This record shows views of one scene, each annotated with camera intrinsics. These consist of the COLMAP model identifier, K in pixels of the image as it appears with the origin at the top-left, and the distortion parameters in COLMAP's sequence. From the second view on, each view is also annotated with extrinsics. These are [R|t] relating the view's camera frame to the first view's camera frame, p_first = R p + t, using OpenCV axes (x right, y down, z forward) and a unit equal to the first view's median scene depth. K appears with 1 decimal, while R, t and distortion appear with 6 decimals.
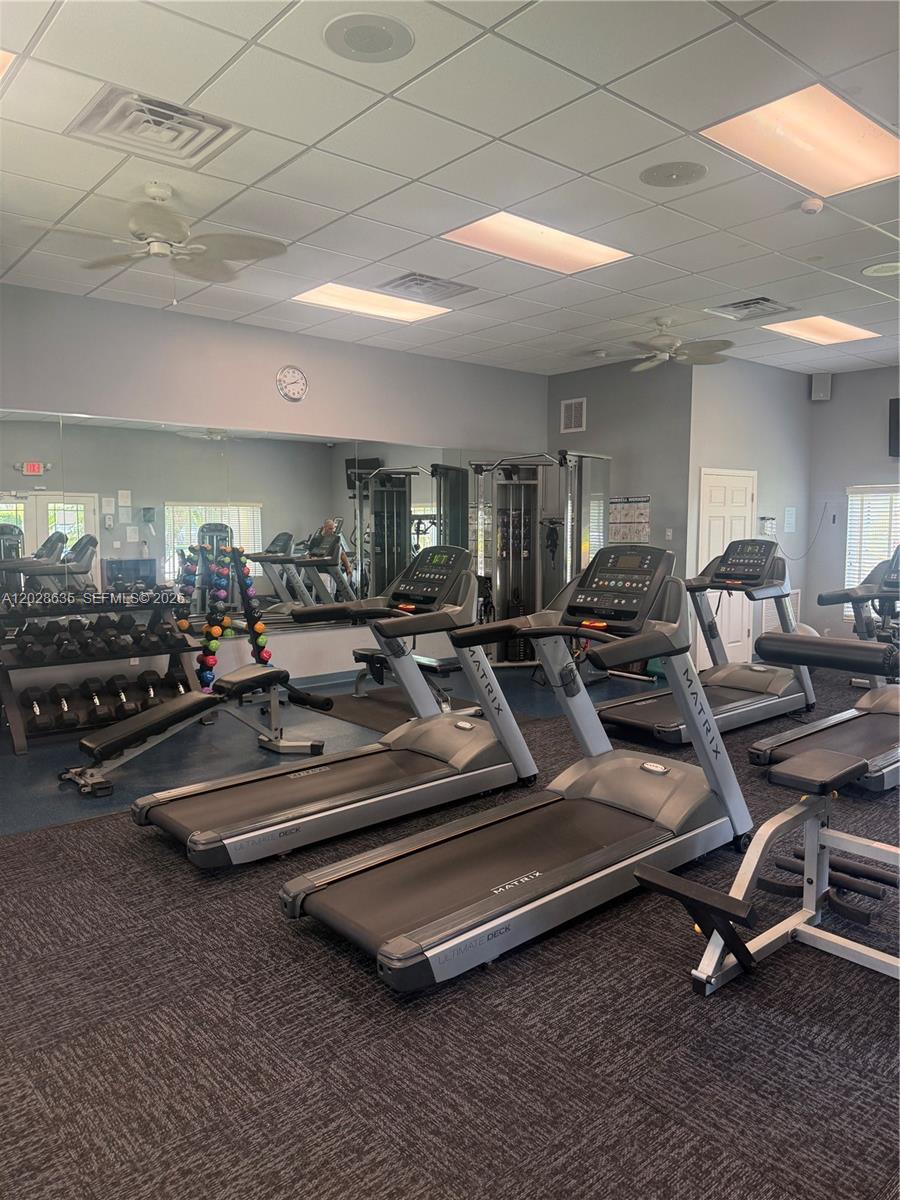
lens RADIAL K [[841.3, 0, 446.7], [0, 841.3, 602.4], [0, 0, 1]] dist [0.006864, -0.026501]
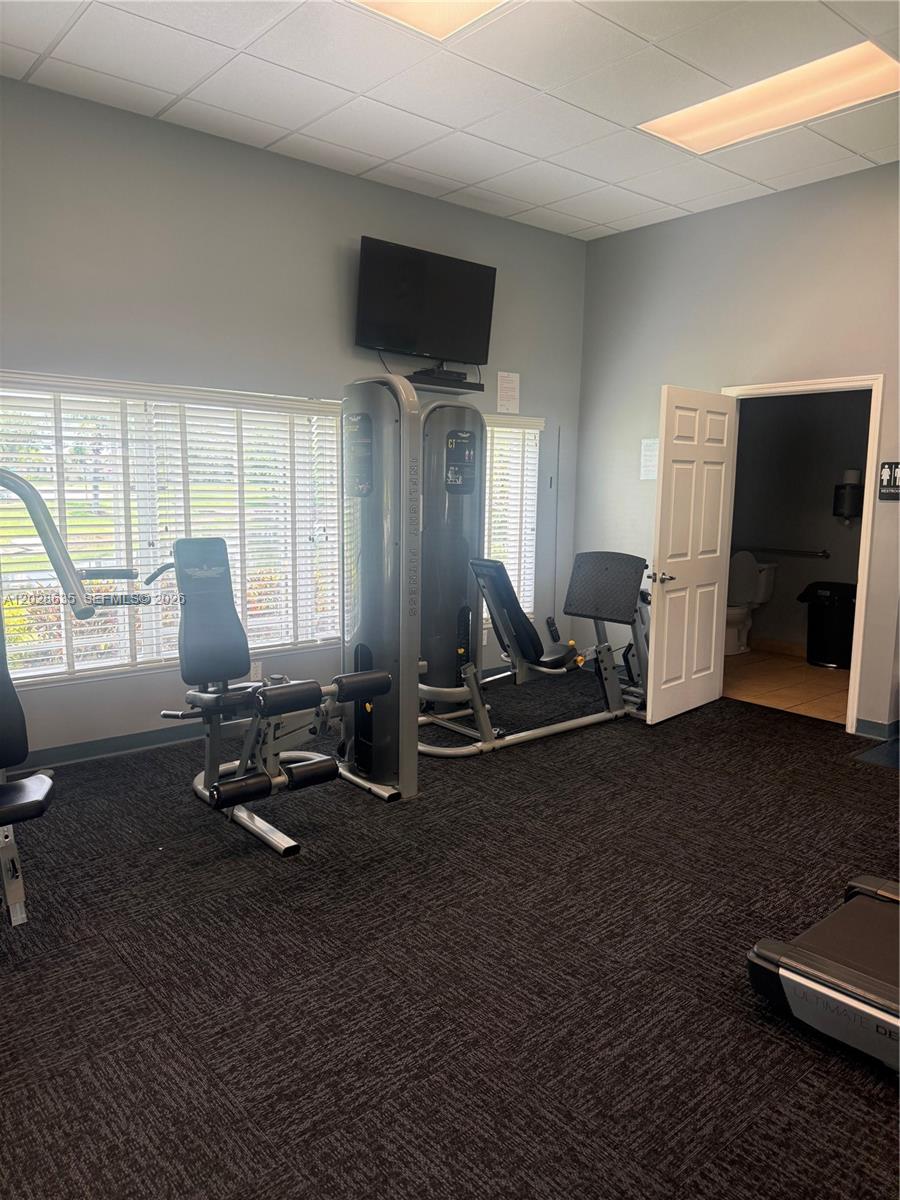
lens RADIAL K [[841.3, 0, 449.3], [0, 841.3, 599.4], [0, 0, 1]] dist [0.006864, -0.026501]
pose [[0.007045, 0.146872, -0.989130, 0.602486], [-0.109143, 0.983358, 0.145238, -0.033877], [0.994001, 0.106934, 0.022957, 0.472312]]
